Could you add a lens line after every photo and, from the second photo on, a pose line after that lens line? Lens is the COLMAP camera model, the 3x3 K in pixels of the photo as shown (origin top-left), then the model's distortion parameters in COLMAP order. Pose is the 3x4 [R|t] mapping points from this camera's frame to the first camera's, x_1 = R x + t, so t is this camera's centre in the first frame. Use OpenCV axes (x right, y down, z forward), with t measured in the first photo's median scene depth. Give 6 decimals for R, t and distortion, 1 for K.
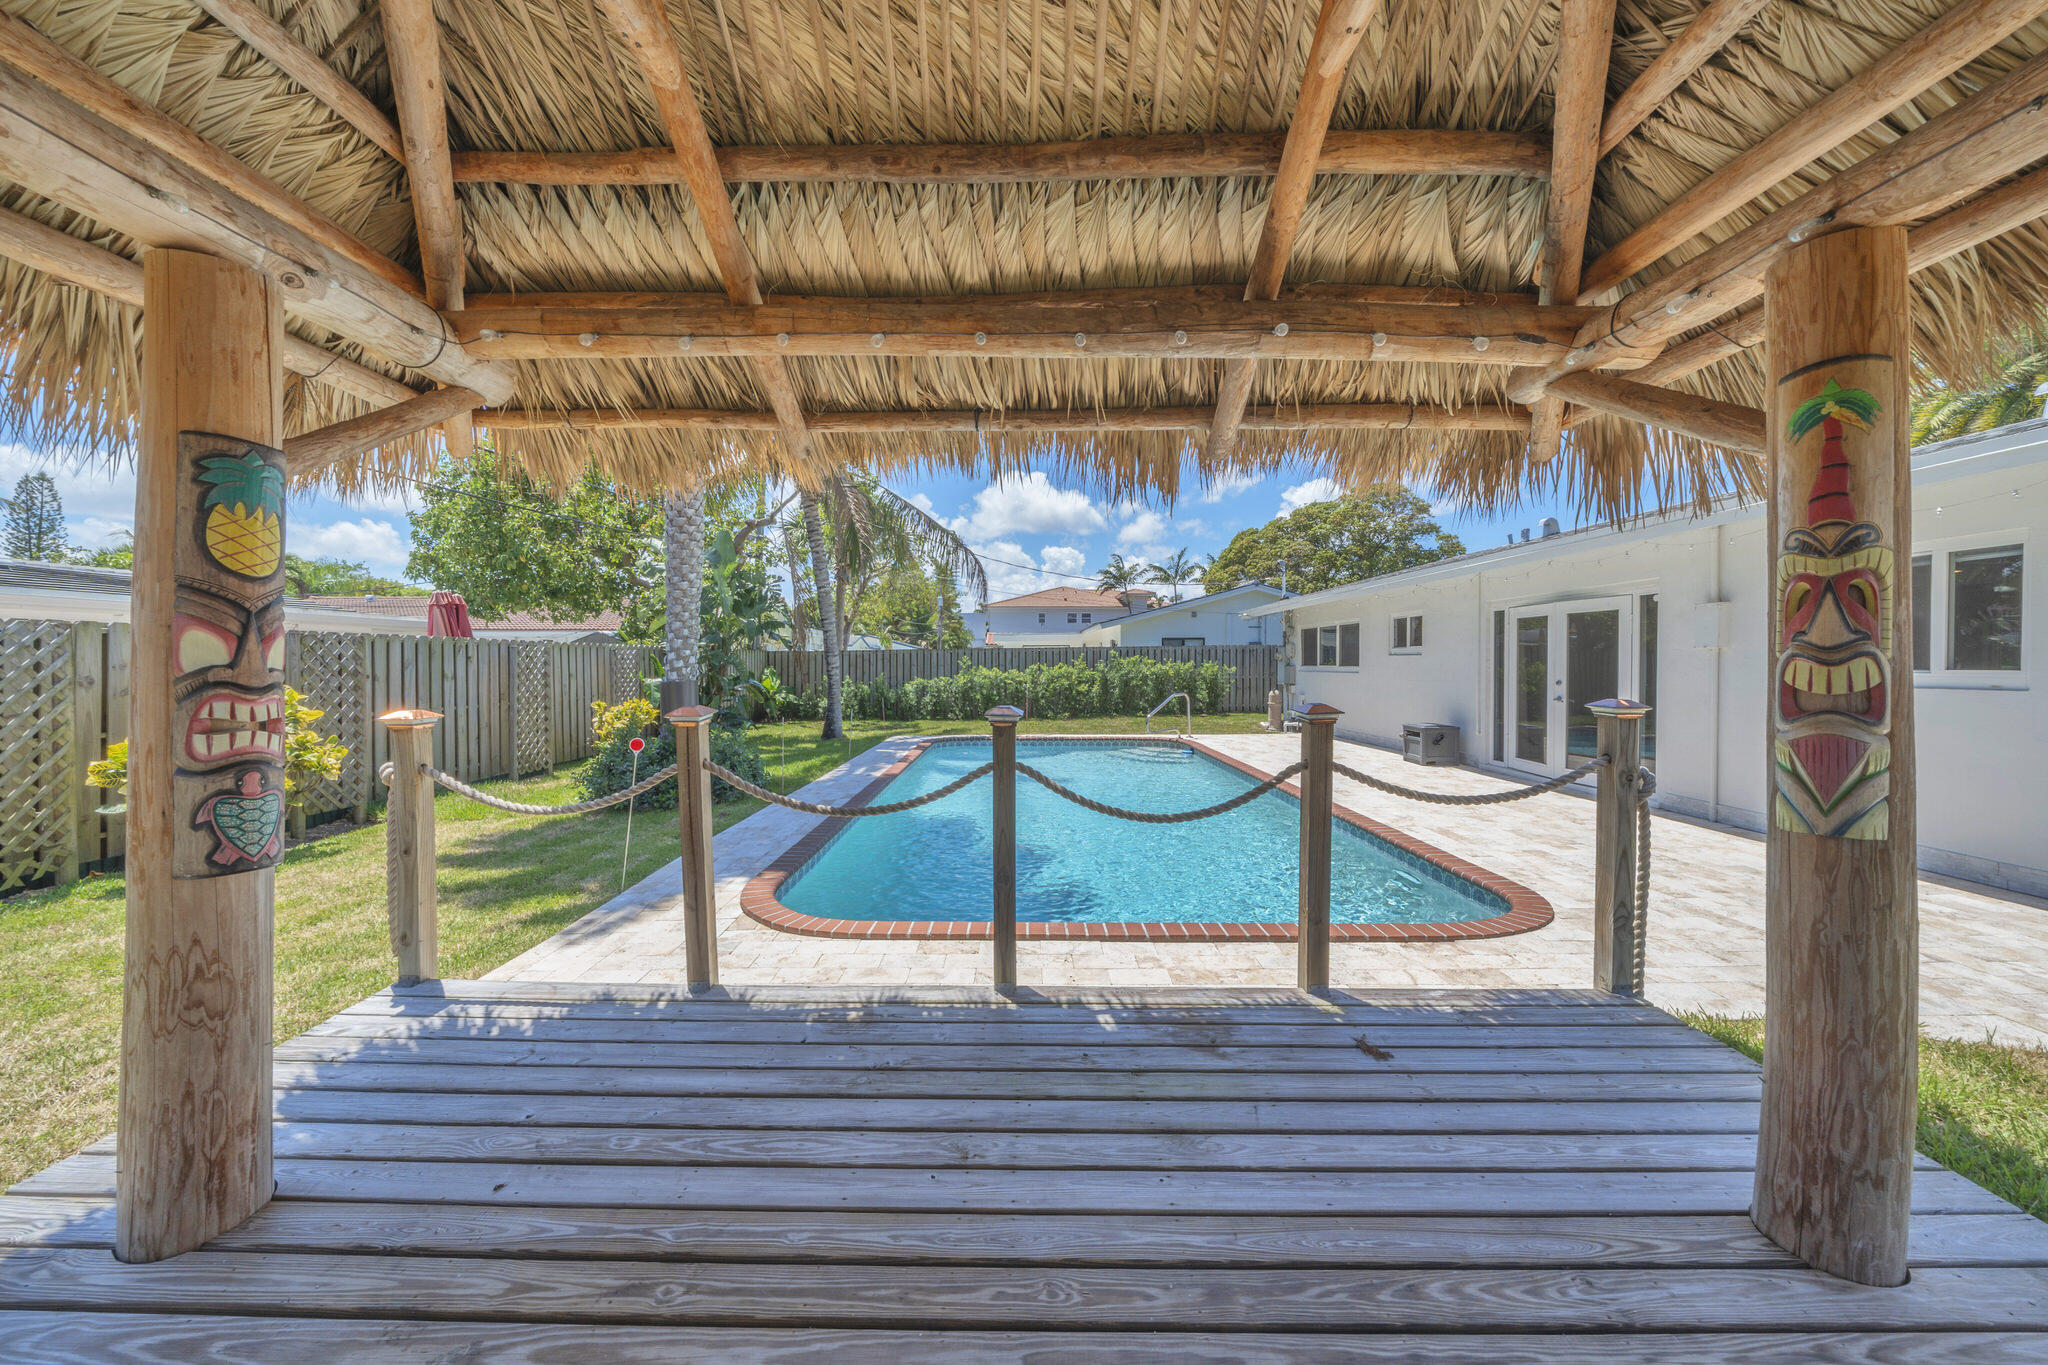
lens RADIAL K [[696.3, 0, 1016.5], [0, 696.3, 673.1], [0, 0, 1]] dist [-0.005780, -0.000104]
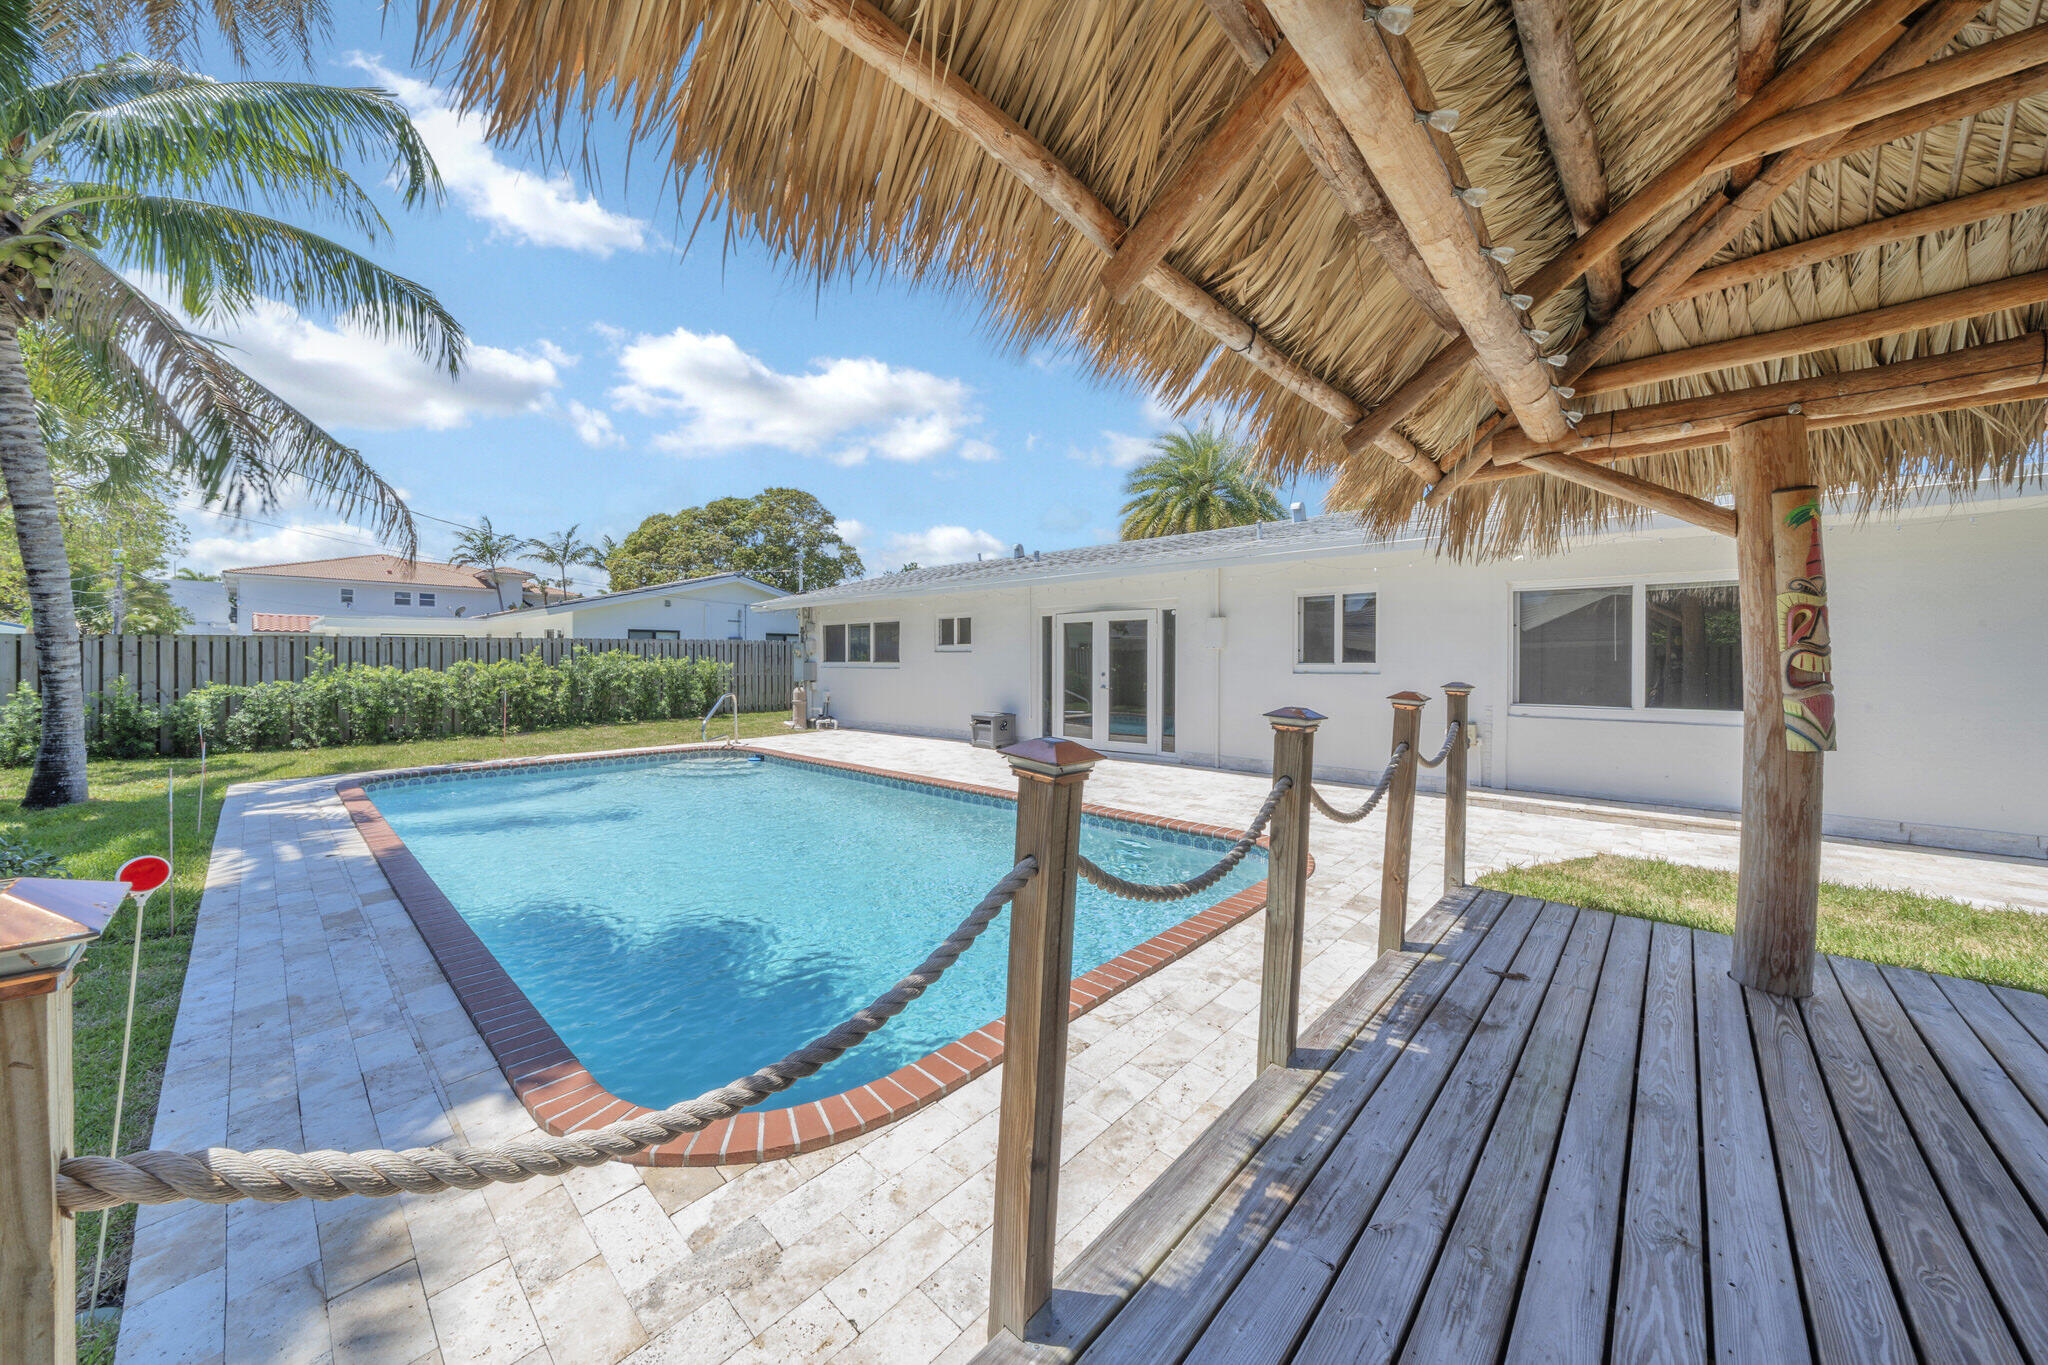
lens RADIAL K [[706.8, 0, 1009.7], [0, 706.8, 665.9], [0, 0, 1]] dist [-0.007028, 0.000448]
pose [[0.678125, -0.003902, 0.734936, -0.293998], [0.008803, 0.999957, -0.002813, -0.000128], [-0.734894, 0.008377, 0.678130, 0.242494]]
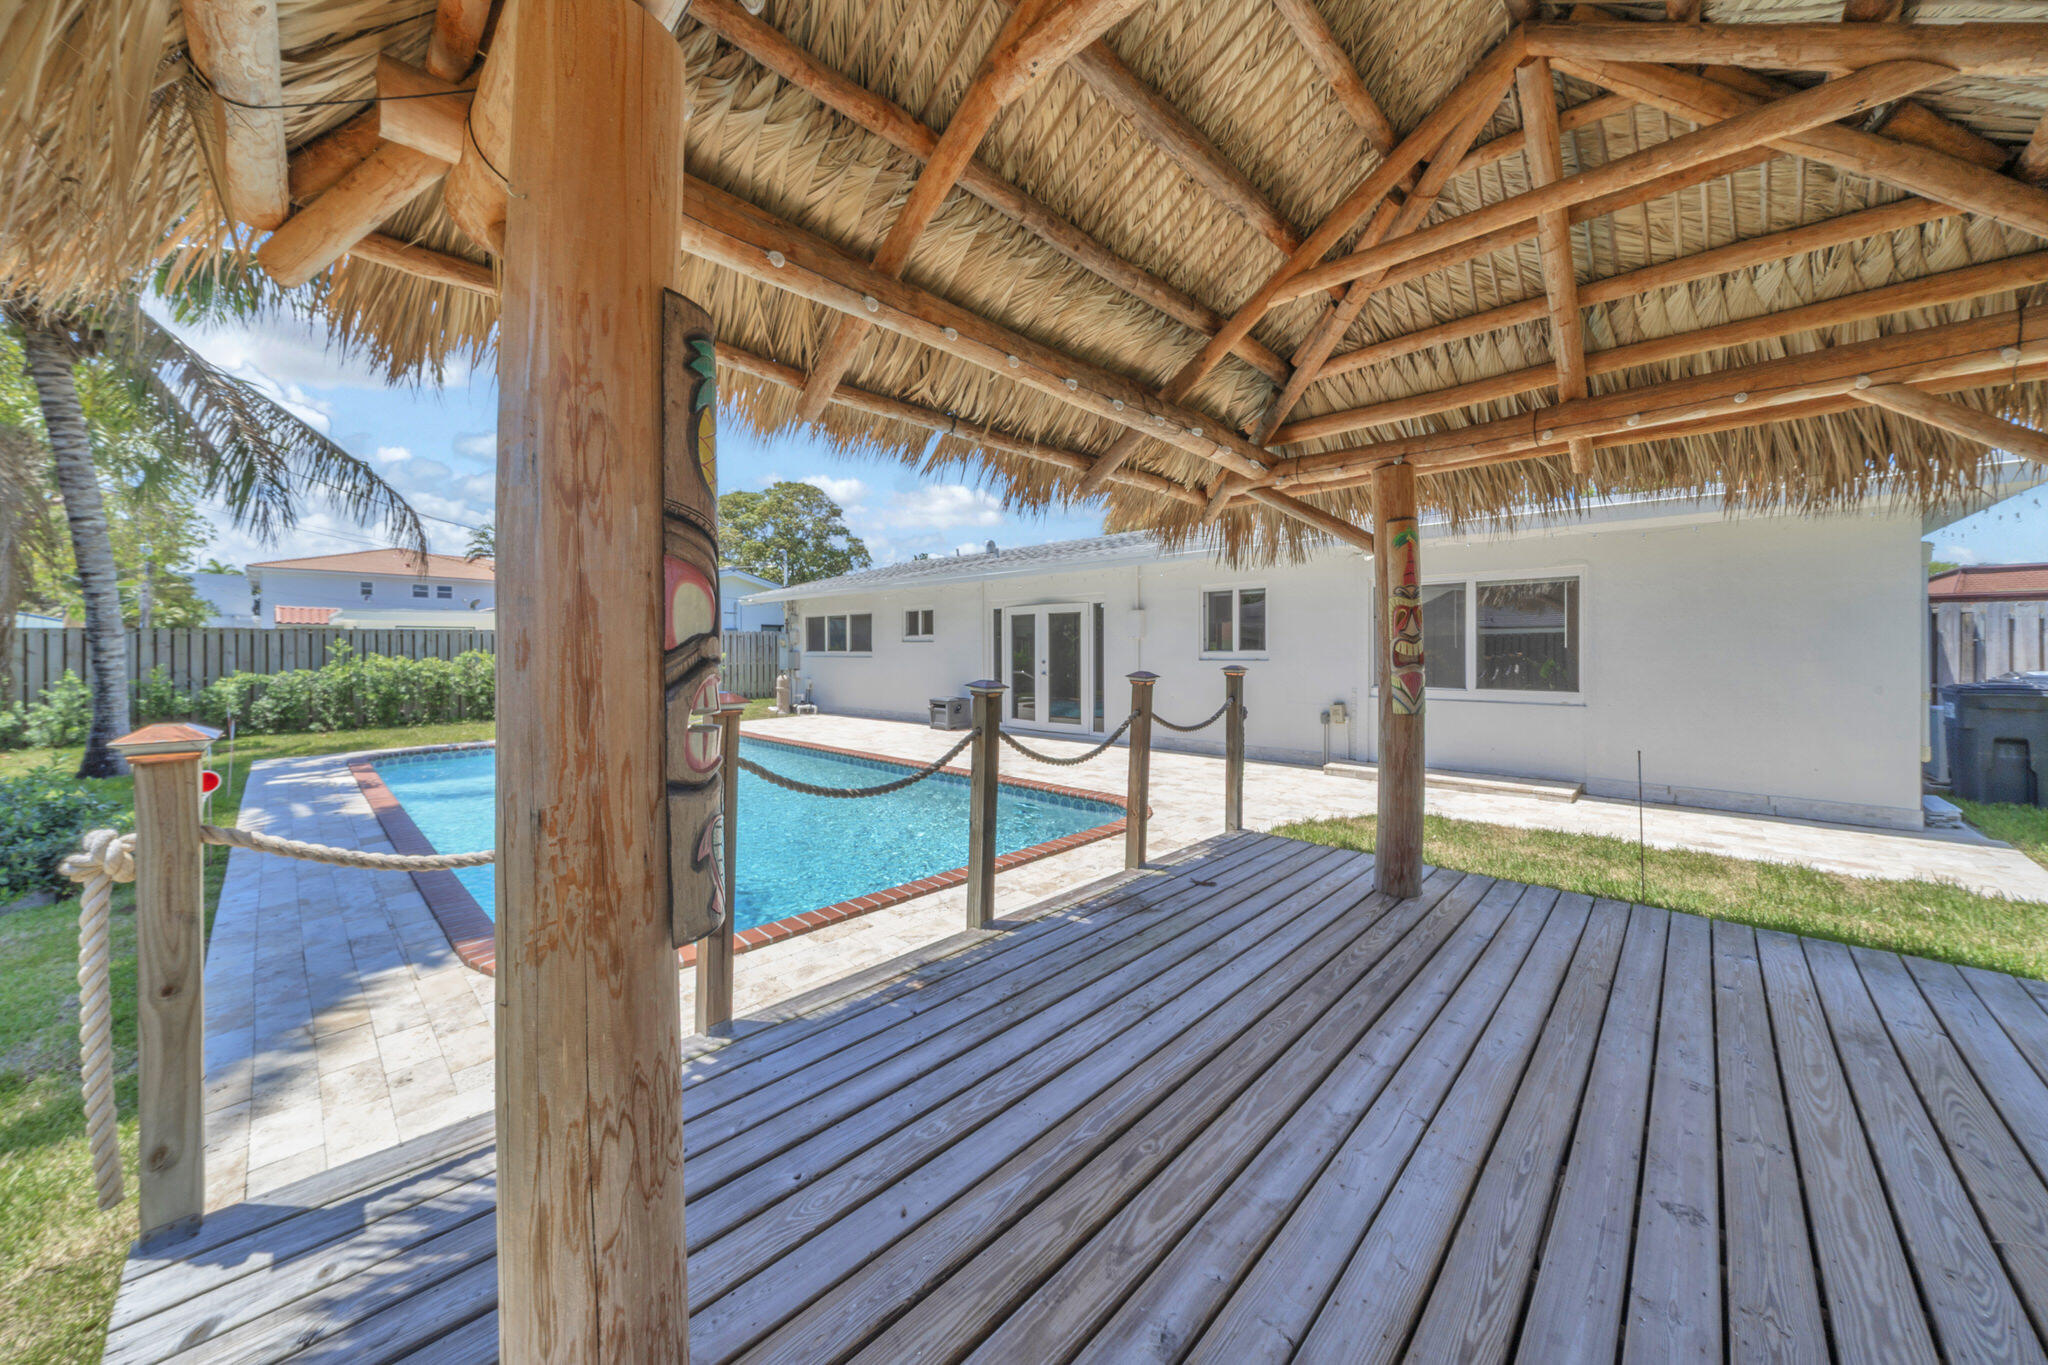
lens RADIAL K [[706.4, 0, 1017.5], [0, 706.4, 654.4], [0, 0, 1]] dist [-0.000998, -0.000551]
pose [[0.687482, -0.004577, 0.726187, -0.293118], [0.011375, 0.999925, -0.004467, 0.004122], [-0.726113, 0.011331, 0.687482, 0.055197]]
